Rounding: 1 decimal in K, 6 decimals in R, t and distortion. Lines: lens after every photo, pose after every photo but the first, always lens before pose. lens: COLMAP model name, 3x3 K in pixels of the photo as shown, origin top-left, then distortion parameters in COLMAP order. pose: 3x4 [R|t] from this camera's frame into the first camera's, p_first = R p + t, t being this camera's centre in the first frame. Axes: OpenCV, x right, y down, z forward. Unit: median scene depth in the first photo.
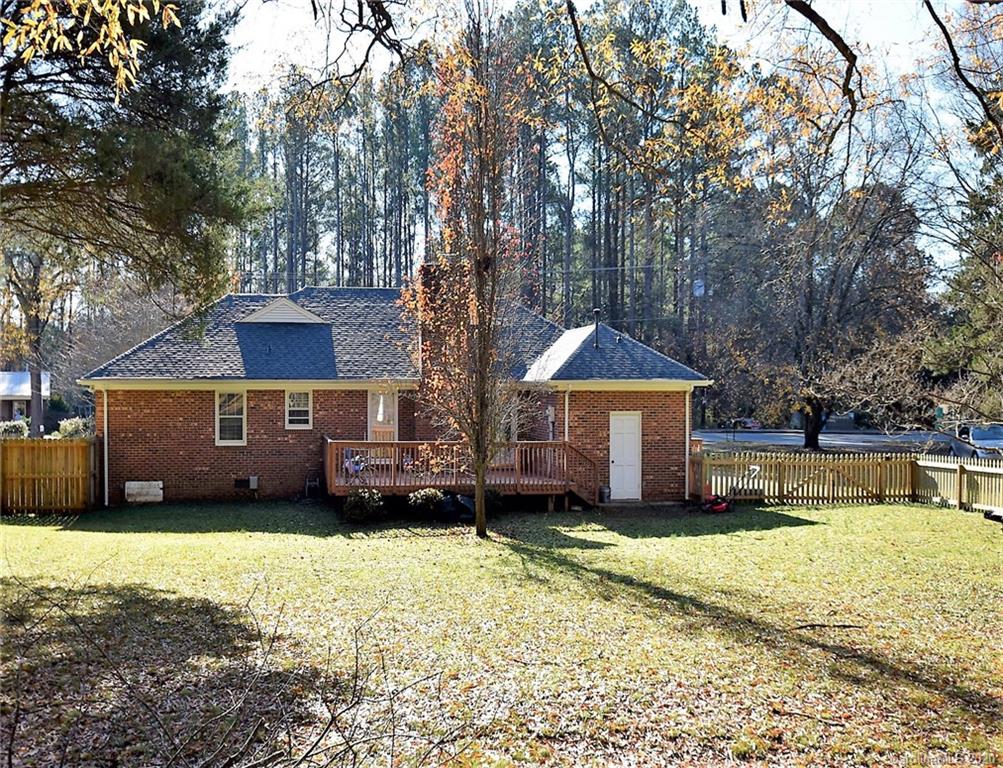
lens RADIAL K [[1122.5, 0, 501.5], [0, 1122.5, 384.0], [0, 0, 1]] dist [-0.125660, -0.014689]
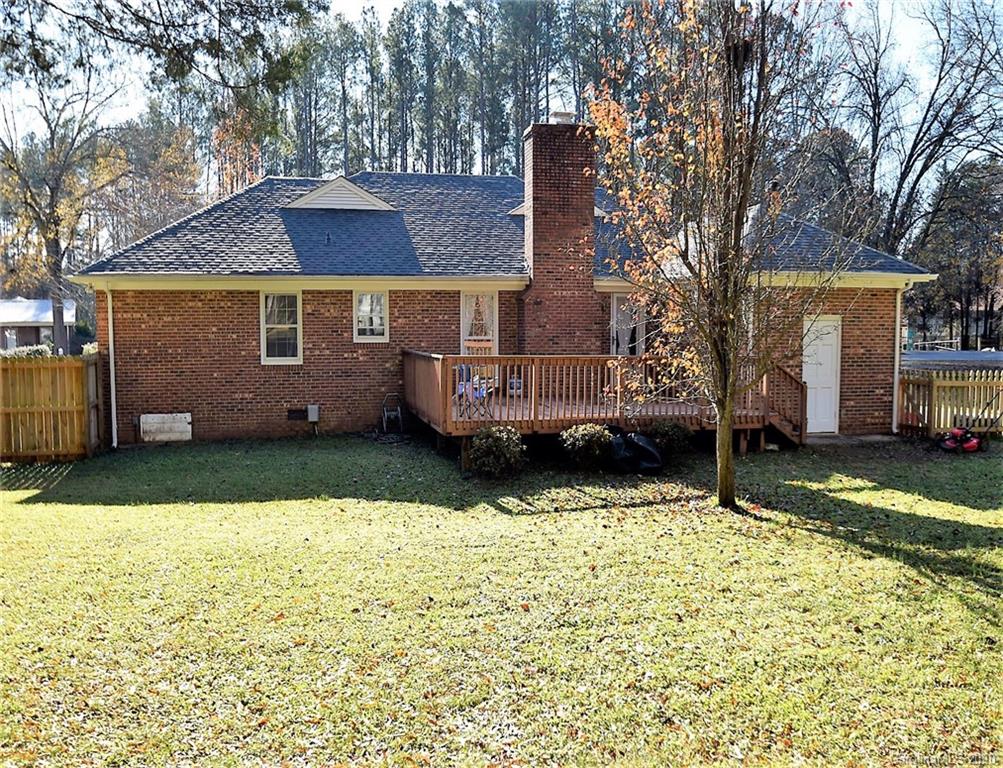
lens RADIAL K [[931.9, 0, 501.5], [0, 931.9, 384.0], [0, 0, 1]] dist [-0.094590, 0.009179]
pose [[0.999391, -0.005391, 0.034465, -0.117686], [0.002839, 0.997279, 0.073663, 0.022939], [-0.034769, -0.073521, 0.996687, 0.373923]]
